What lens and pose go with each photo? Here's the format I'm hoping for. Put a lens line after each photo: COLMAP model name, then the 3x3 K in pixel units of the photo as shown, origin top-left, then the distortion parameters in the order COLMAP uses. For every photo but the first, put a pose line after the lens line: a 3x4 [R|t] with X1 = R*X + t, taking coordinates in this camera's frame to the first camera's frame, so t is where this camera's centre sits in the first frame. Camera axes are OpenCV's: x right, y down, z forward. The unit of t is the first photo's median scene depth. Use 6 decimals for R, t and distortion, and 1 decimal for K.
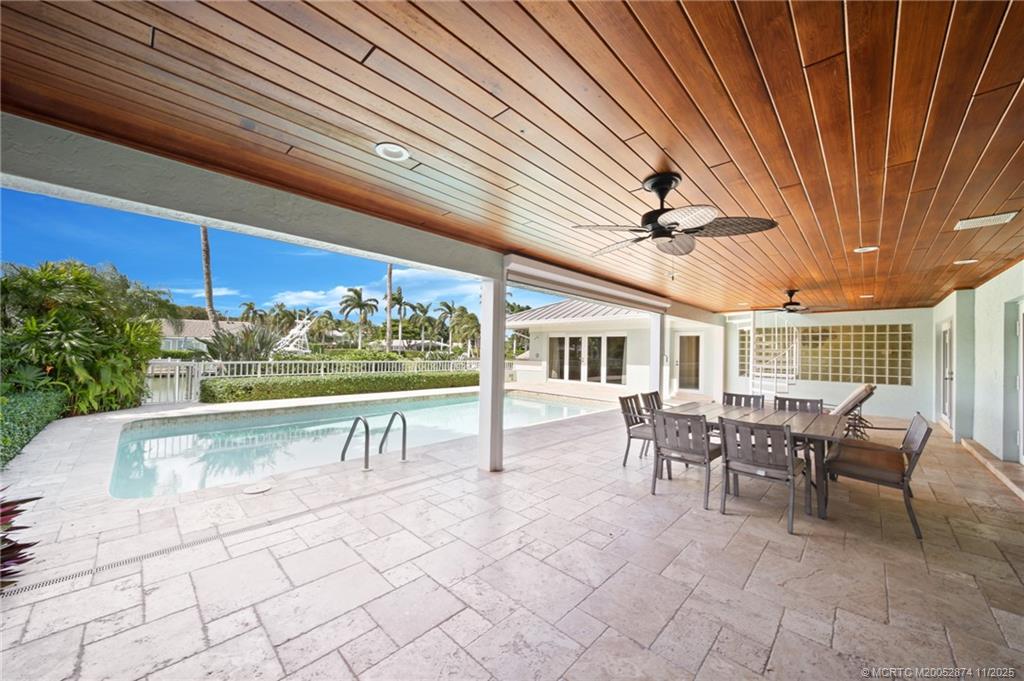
lens RADIAL K [[365.7, 0, 512.6], [0, 365.7, 344.5], [0, 0, 1]] dist [0.000077, -0.000216]
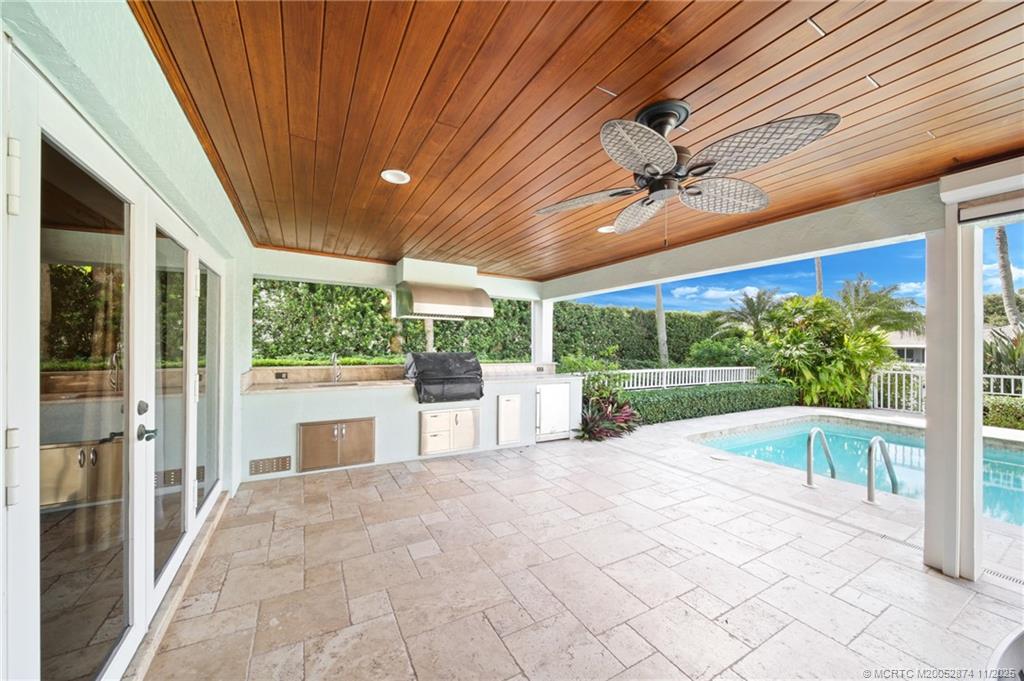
lens RADIAL K [[365.7, 0, 509.8], [0, 365.7, 345.8], [0, 0, 1]] dist [0.000077, -0.000216]
pose [[-0.282253, -0.026480, -0.958974, 0.846198], [-0.002996, 0.999638, -0.026722, 0.022987], [0.959335, -0.004670, -0.282230, 0.655525]]
